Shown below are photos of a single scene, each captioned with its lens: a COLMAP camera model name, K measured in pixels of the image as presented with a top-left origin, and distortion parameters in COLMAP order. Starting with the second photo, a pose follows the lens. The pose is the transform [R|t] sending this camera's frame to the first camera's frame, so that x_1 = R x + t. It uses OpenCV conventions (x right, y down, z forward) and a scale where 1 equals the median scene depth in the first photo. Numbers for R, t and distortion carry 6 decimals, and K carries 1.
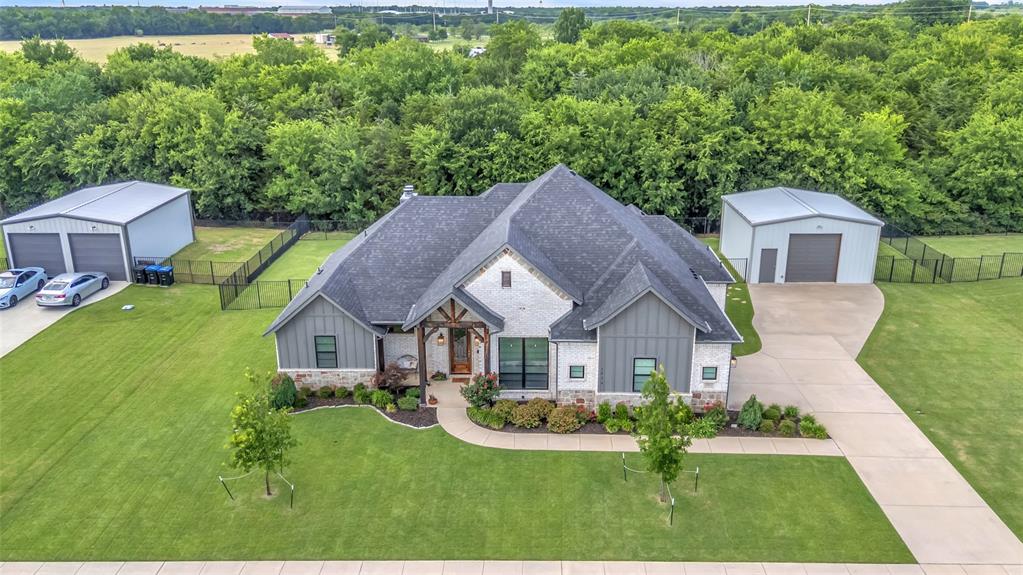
lens RADIAL K [[802.7, 0, 511.5], [0, 802.7, 287.5], [0, 0, 1]] dist [-0.004512, -0.013417]
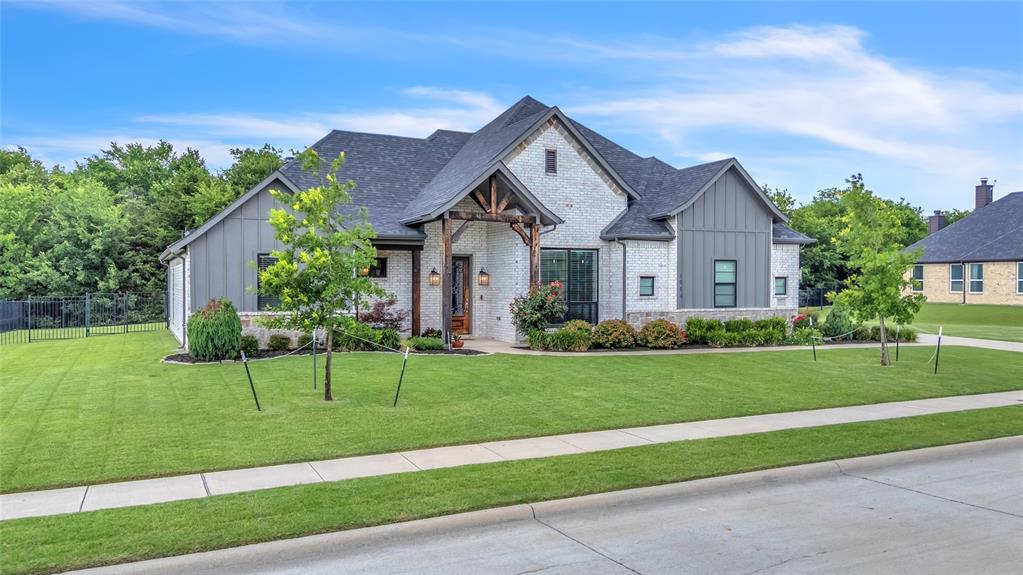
lens RADIAL K [[802.7, 0, 511.5], [0, 802.7, 287.5], [0, 0, 1]] dist [-0.004512, -0.013417]
pose [[0.891296, 0.004311, 0.453401, -0.363854], [0.142169, 0.946873, -0.288478, 0.299167], [-0.430556, 0.321579, 0.843332, 0.414880]]
